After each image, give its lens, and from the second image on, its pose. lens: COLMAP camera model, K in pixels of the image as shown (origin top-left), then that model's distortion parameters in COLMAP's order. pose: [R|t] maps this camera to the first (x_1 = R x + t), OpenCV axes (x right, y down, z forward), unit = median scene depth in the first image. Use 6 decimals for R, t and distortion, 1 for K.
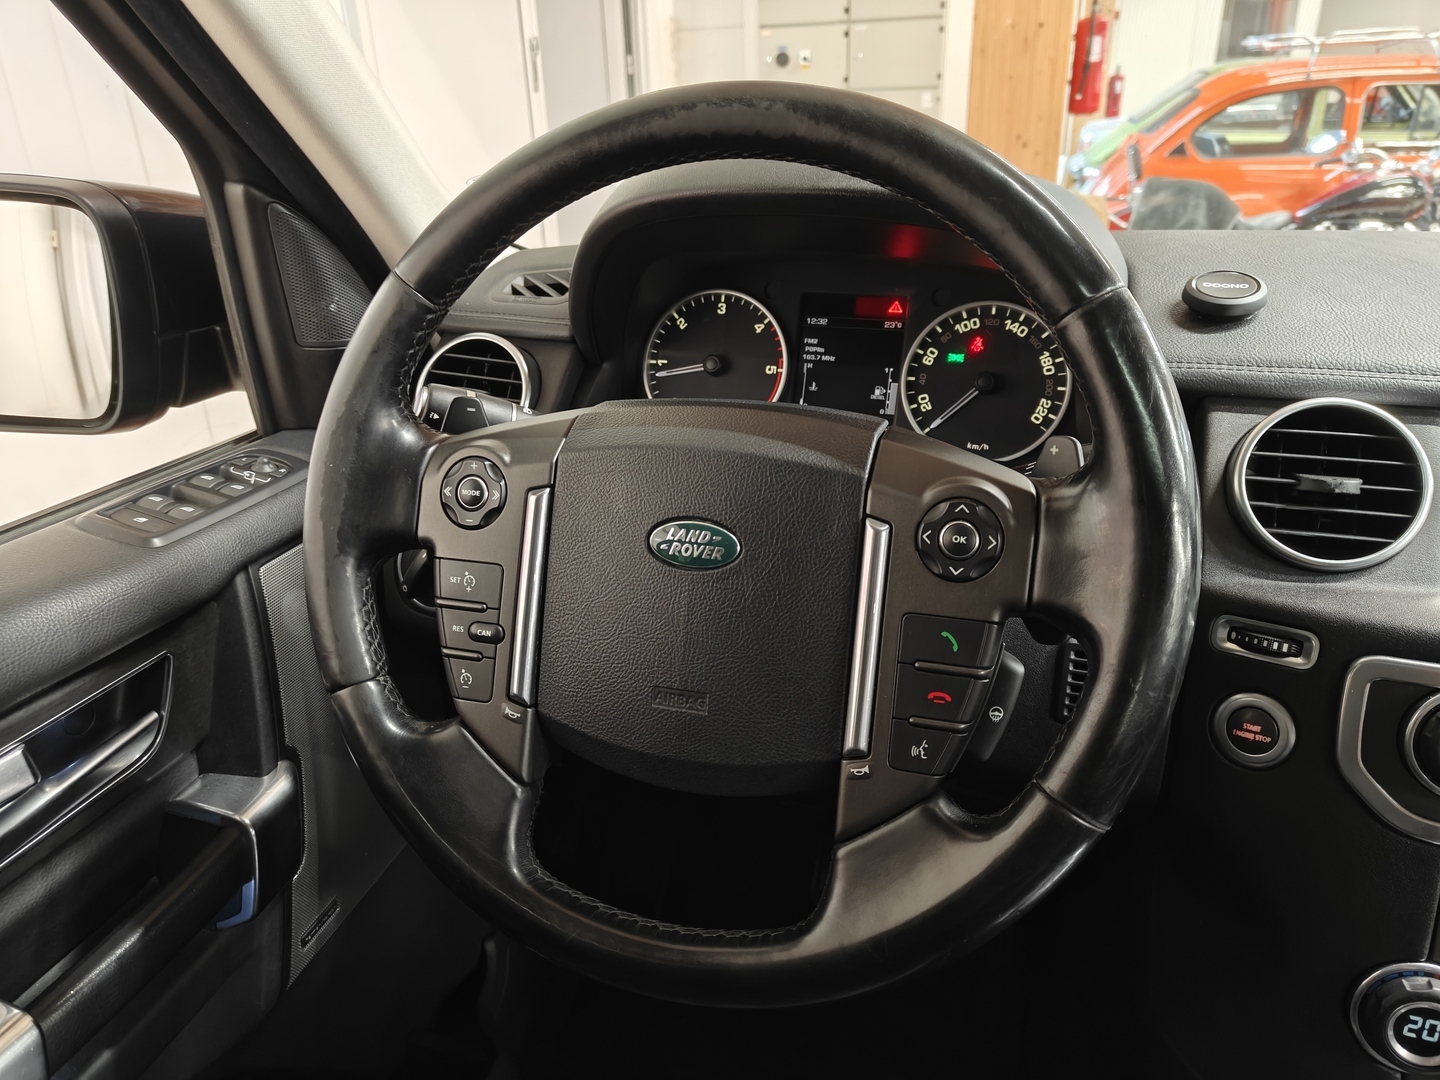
lens RADIAL K [[1015.5, 0, 714.5], [0, 1015.5, 550.3], [0, 0, 1]] dist [0.028876, -0.004768]
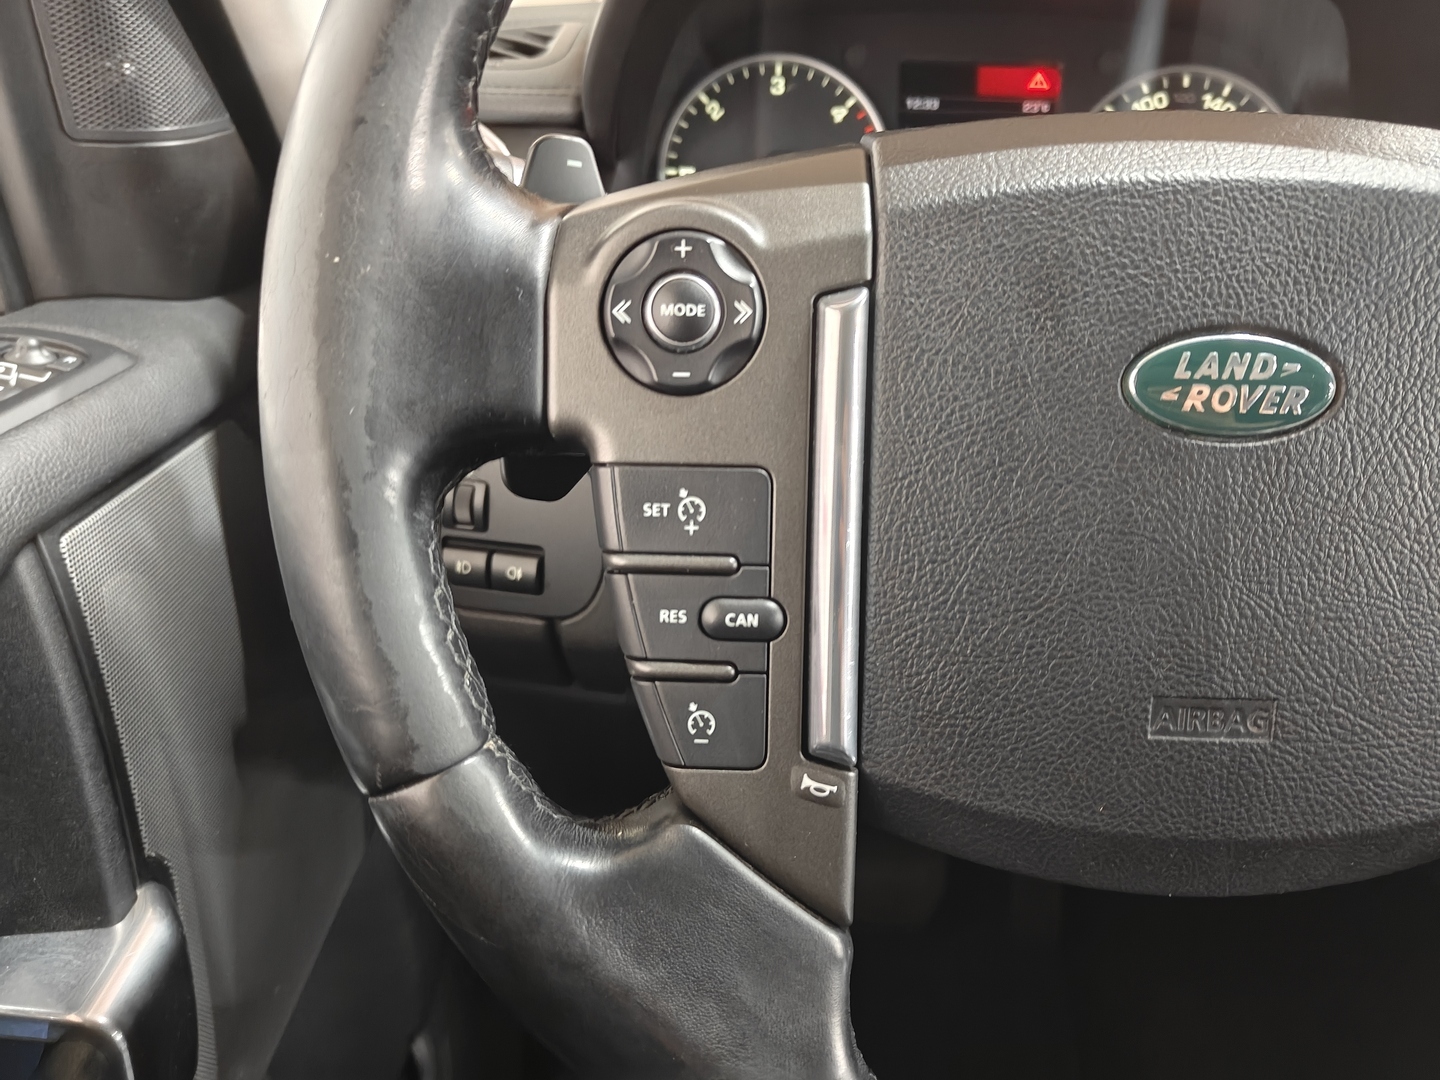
lens RADIAL K [[1040.3, 0, 714.9], [0, 1040.3, 543.0], [0, 0, 1]] dist [-0.010274, -0.000267]
pose [[0.966039, -0.087563, 0.243109, -0.248081], [0.075078, 0.995360, 0.060173, 0.012923], [-0.247250, -0.039877, 0.968131, 0.398688]]
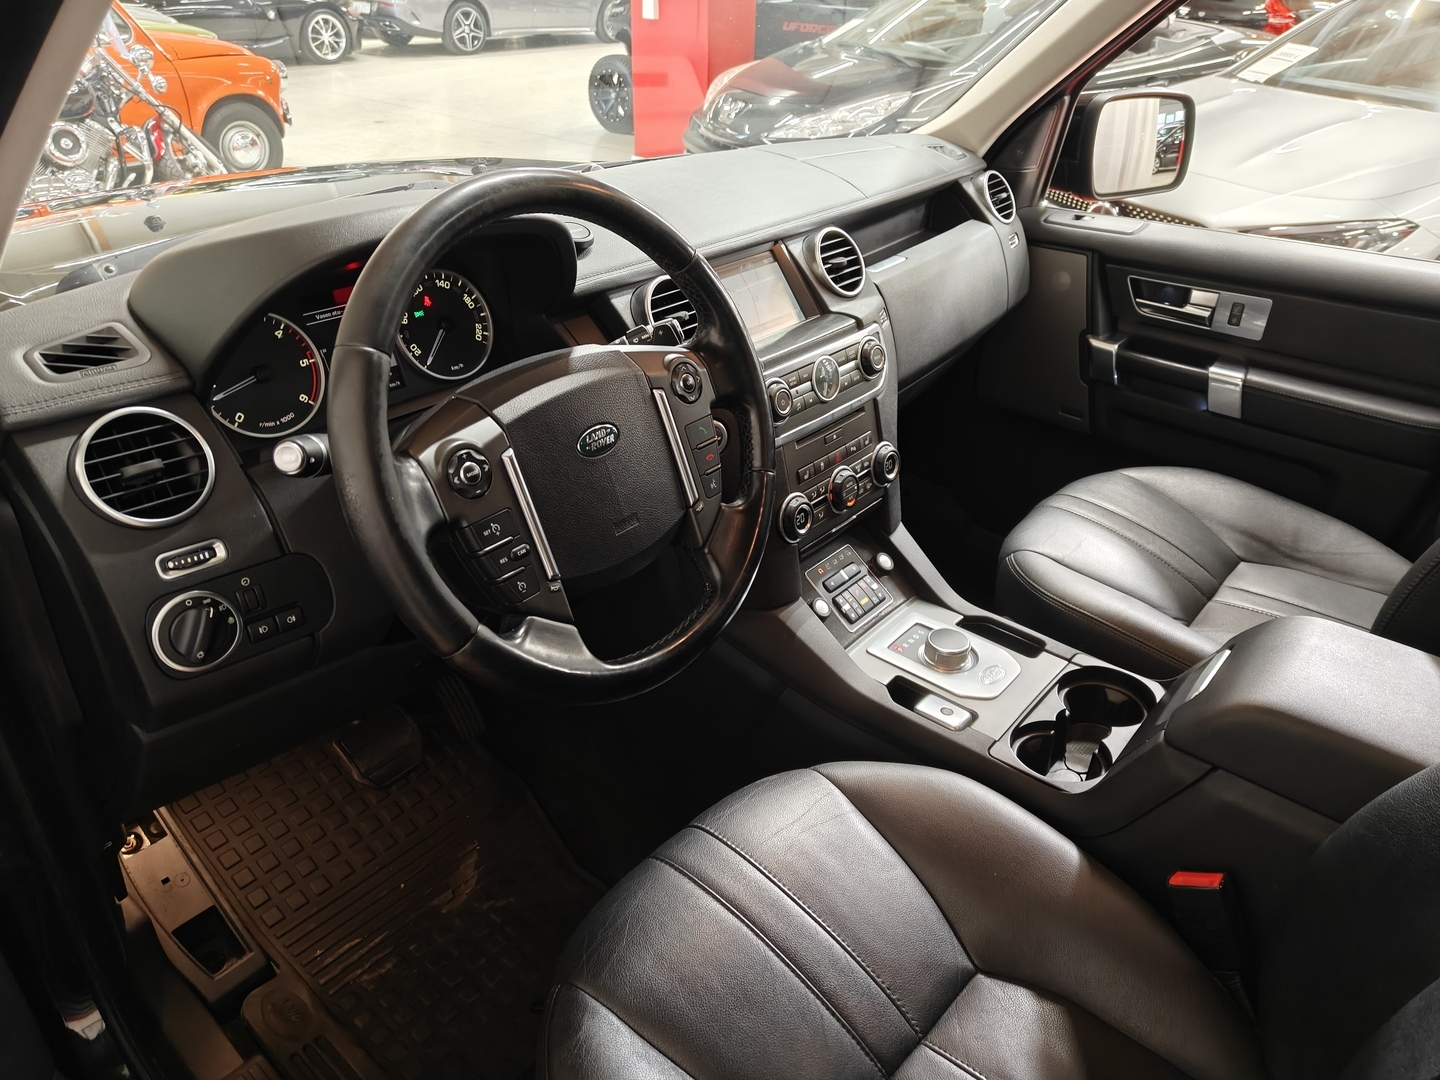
lens RADIAL K [[1034.3, 0, 720.0], [0, 1034.3, 540.0], [0, 0, 1]] dist [-0.022895, 0.000038]
pose [[0.371219, -0.435460, 0.820104, -0.976464], [0.354234, 0.882832, 0.308424, -0.217164], [-0.858321, 0.176016, 0.481979, 0.002847]]
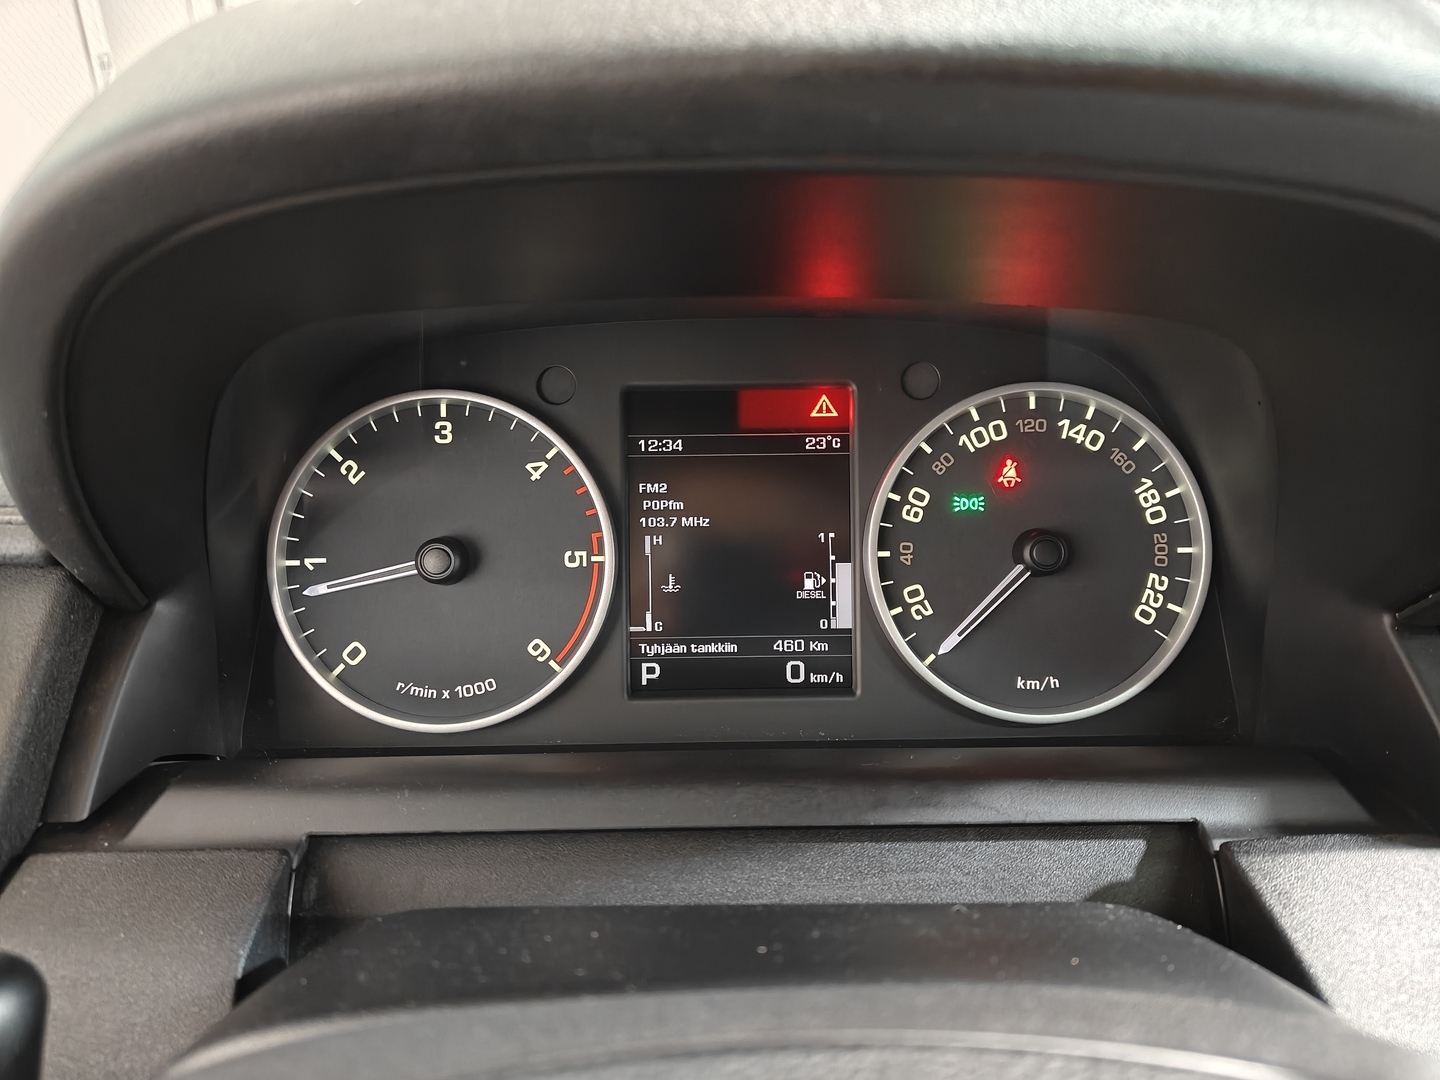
lens RADIAL K [[1015.5, 0, 714.5], [0, 1015.5, 550.3], [0, 0, 1]] dist [0.028876, -0.004768]
pose [[0.943909, -0.123421, 0.306274, -0.026789], [0.131803, 0.991253, -0.006756, -0.190207], [-0.302761, 0.046745, 0.951920, 0.614543]]
